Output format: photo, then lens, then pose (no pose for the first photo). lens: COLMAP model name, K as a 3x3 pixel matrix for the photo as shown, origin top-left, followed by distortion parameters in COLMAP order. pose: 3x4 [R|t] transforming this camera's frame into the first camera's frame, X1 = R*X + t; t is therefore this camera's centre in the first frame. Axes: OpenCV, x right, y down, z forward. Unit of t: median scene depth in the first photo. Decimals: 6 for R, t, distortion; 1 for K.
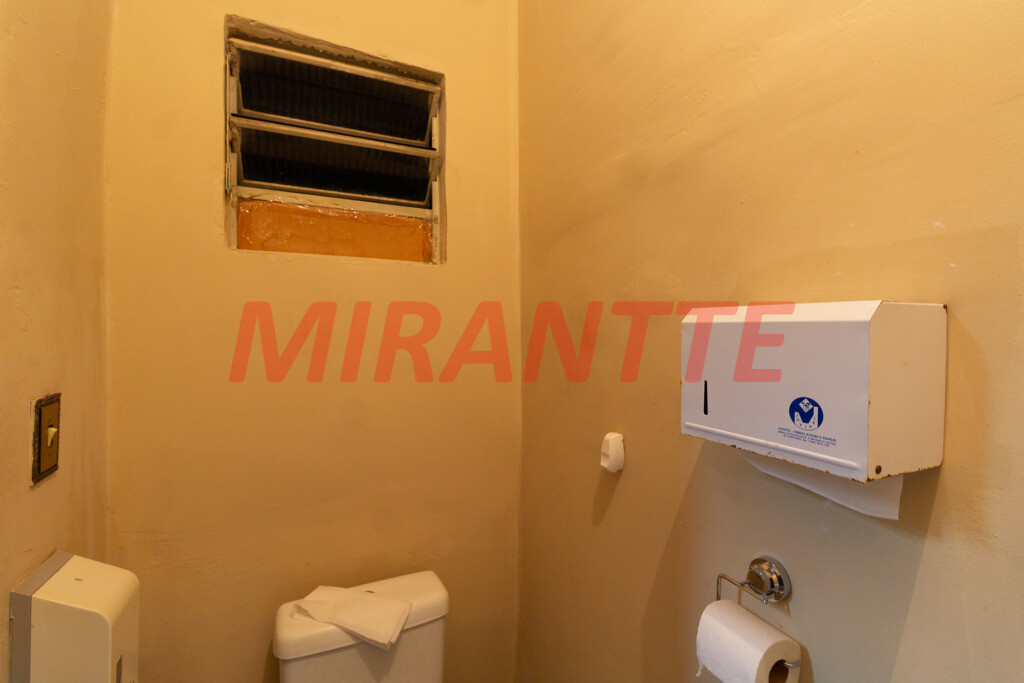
lens RADIAL K [[474.2, 0, 511.9], [0, 474.2, 329.9], [0, 0, 1]] dist [0.003206, 0.000439]
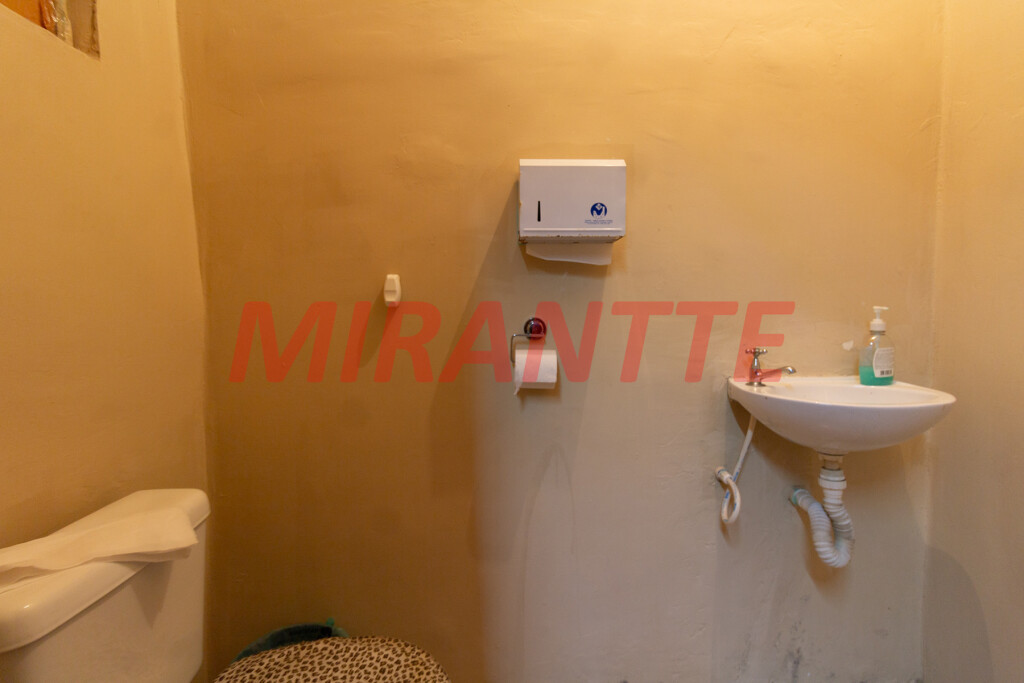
lens RADIAL K [[474.2, 0, 511.9], [0, 474.2, 329.9], [0, 0, 1]] dist [0.003206, 0.000439]
pose [[0.405605, -0.051012, 0.912624, -1.158218], [0.010345, 0.998634, 0.051222, 0.465548], [-0.913990, -0.011335, 0.405578, 0.393921]]
